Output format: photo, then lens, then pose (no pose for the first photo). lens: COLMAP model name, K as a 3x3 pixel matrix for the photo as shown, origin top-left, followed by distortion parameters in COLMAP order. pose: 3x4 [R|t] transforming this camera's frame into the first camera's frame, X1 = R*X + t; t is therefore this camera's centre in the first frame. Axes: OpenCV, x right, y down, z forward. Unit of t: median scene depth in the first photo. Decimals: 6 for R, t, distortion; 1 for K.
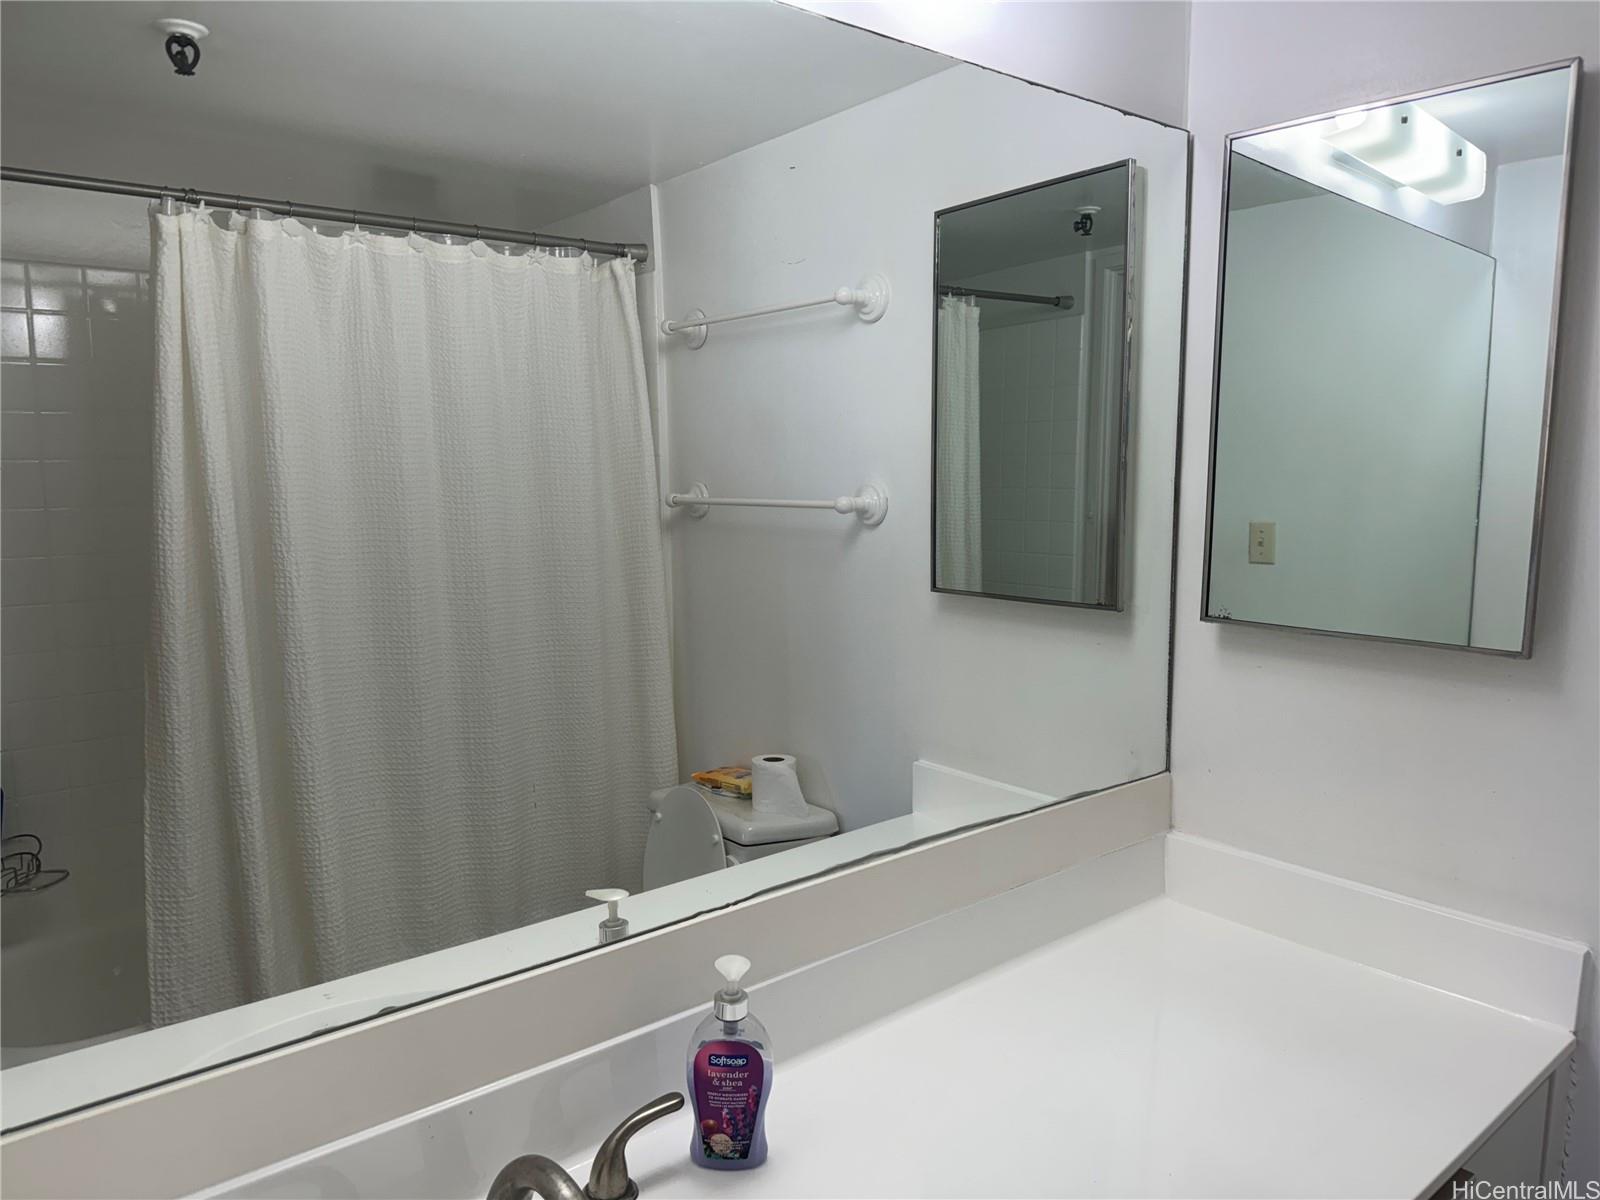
lens RADIAL K [[1138.9, 0, 800.0], [0, 1138.9, 600.0], [0, 0, 1]] dist [0.050911, -0.048750]
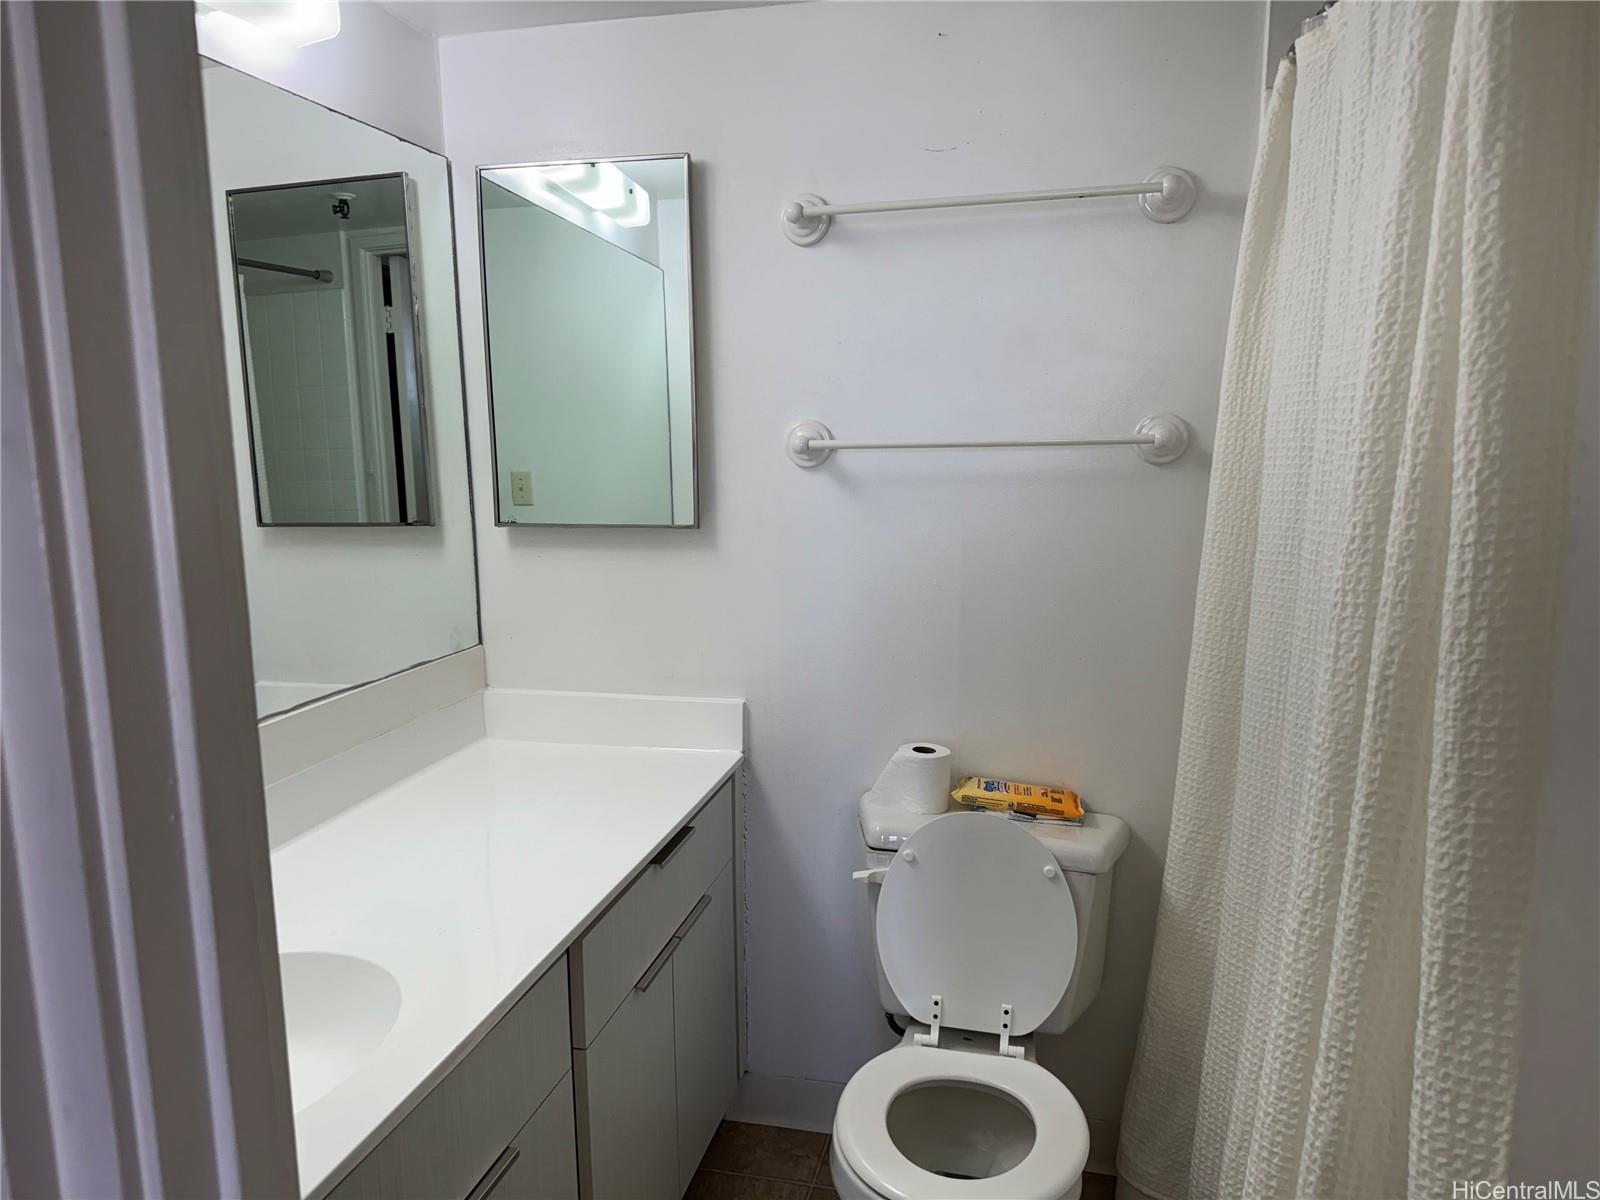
lens RADIAL K [[1138.9, 0, 800.0], [0, 1138.9, 600.0], [0, 0, 1]] dist [0.050911, -0.048750]
pose [[0.805004, -0.097723, 0.585166, -0.148413], [0.088058, 0.995096, 0.045041, 0.071272], [-0.586698, 0.015271, 0.809662, -0.282851]]
